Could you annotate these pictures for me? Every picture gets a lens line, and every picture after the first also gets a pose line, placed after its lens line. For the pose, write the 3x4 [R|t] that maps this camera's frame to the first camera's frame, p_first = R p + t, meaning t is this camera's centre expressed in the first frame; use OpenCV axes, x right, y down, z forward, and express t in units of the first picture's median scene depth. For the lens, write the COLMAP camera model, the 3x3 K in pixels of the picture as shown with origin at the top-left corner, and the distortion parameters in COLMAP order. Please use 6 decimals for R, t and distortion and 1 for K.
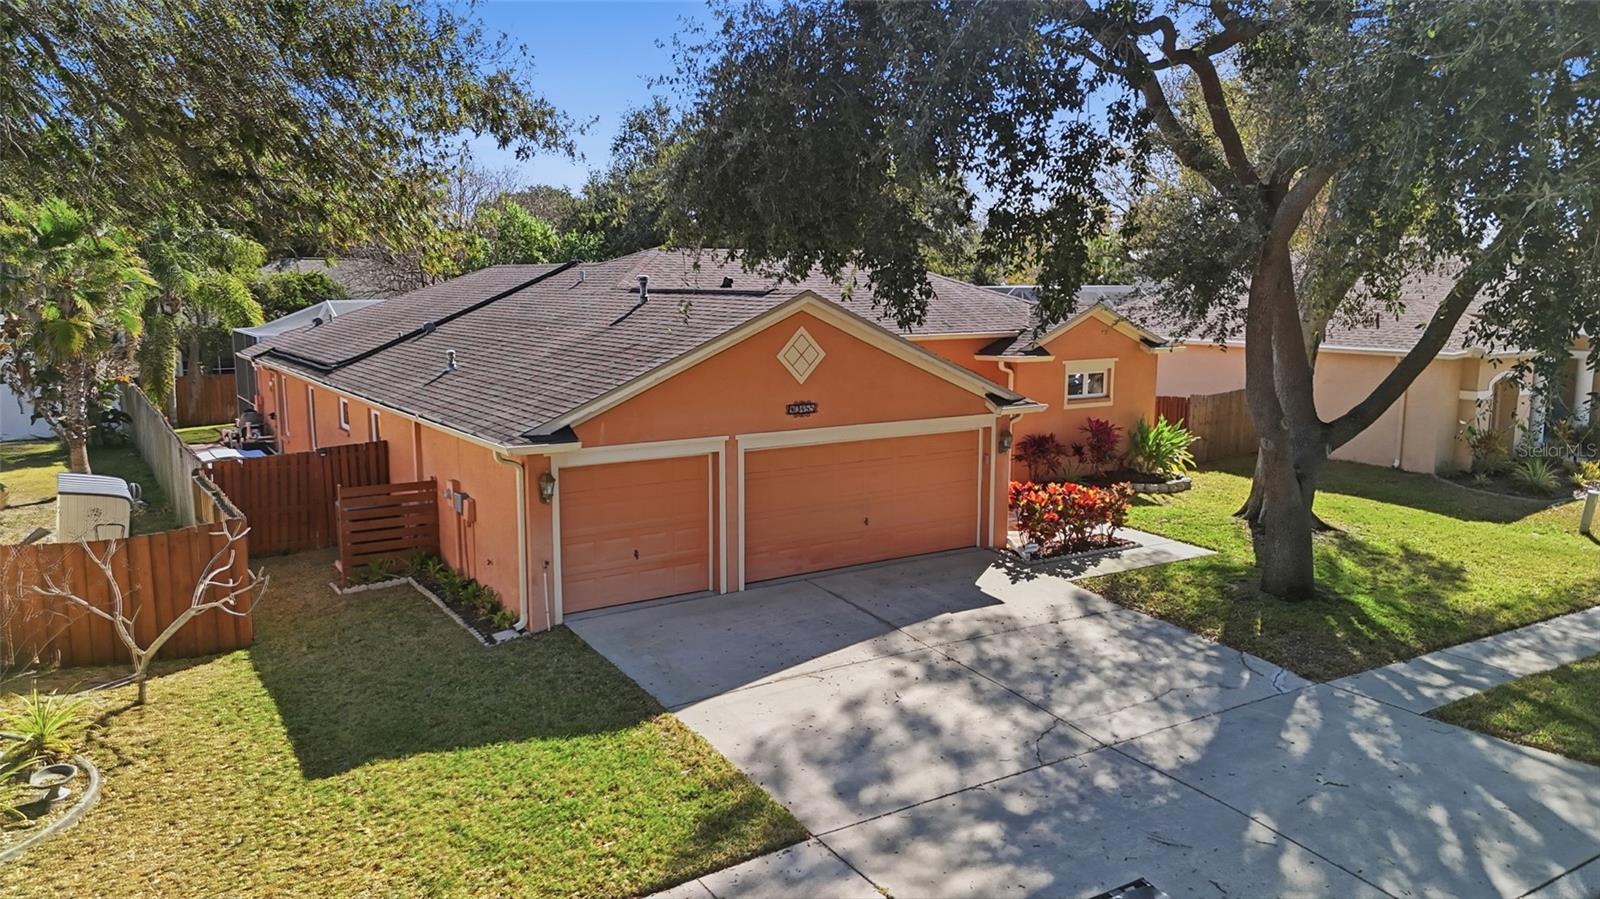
lens RADIAL K [[1153.9, 0, 800.0], [0, 1153.9, 449.5], [0, 0, 1]] dist [0.024566, 0.001350]
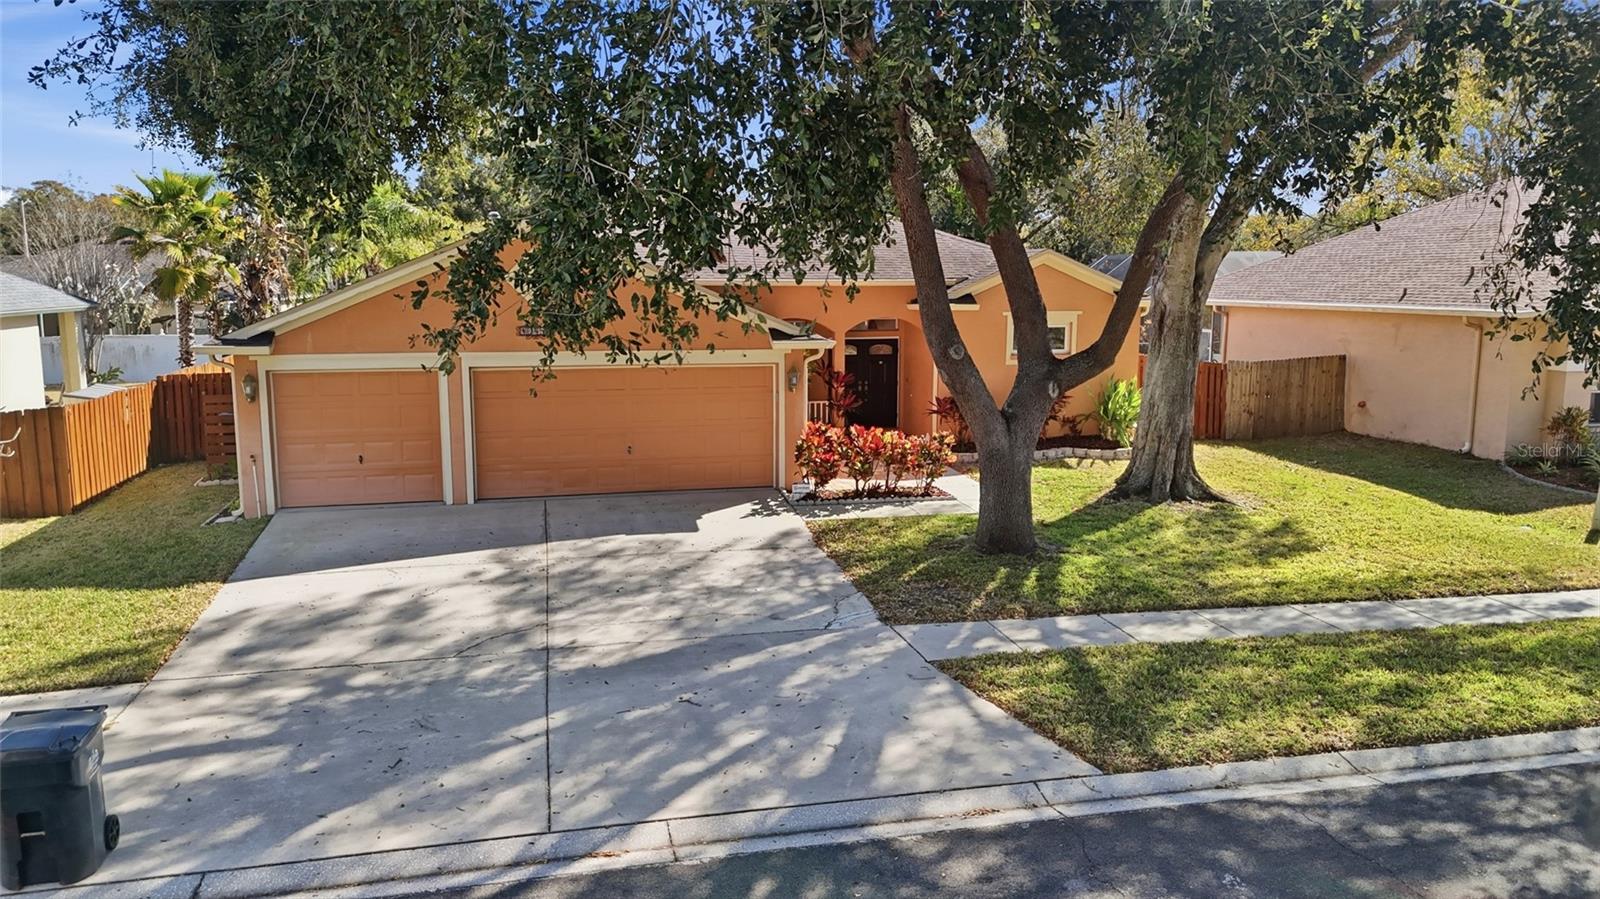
lens RADIAL K [[1142.5, 0, 800.0], [0, 1142.5, 449.5], [0, 0, 1]] dist [0.136190, -0.214945]
pose [[0.942711, 0.048454, -0.330072, 0.715799], [-0.048464, 0.998791, 0.008203, 0.062339], [0.330071, 0.008264, 0.943920, 0.125221]]
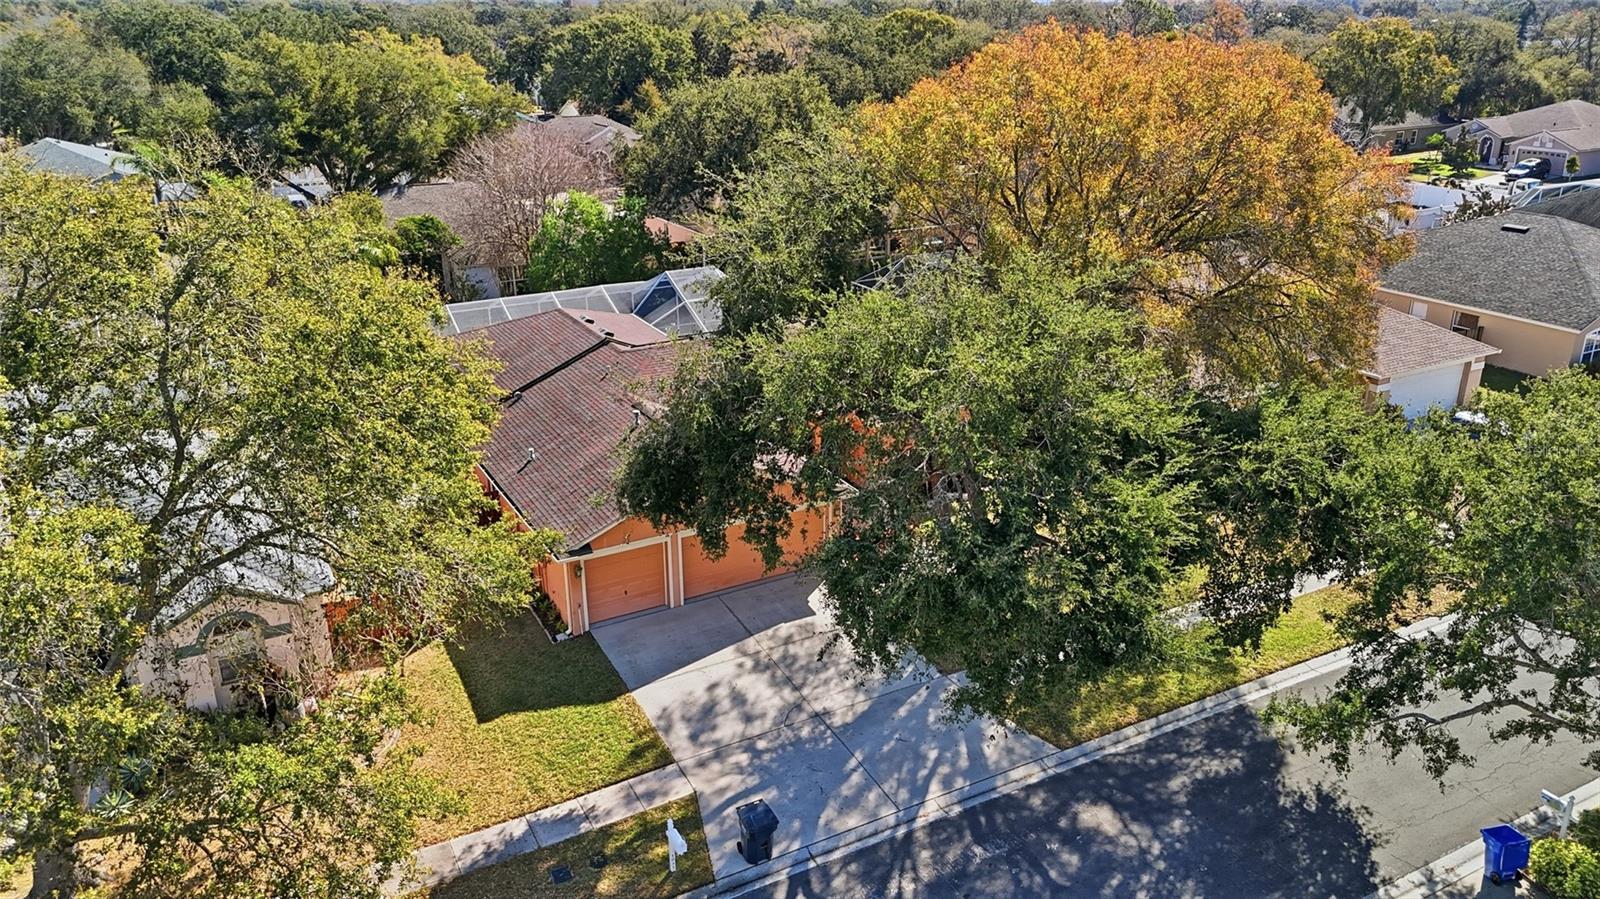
lens RADIAL K [[1142.5, 0, 800.0], [0, 1142.5, 449.5], [0, 0, 1]] dist [0.136190, -0.214945]
pose [[0.996669, 0.015338, -0.080097, 0.371587], [0.002375, 0.976280, 0.216501, -0.683414], [0.081517, -0.215970, 0.972991, -1.017248]]
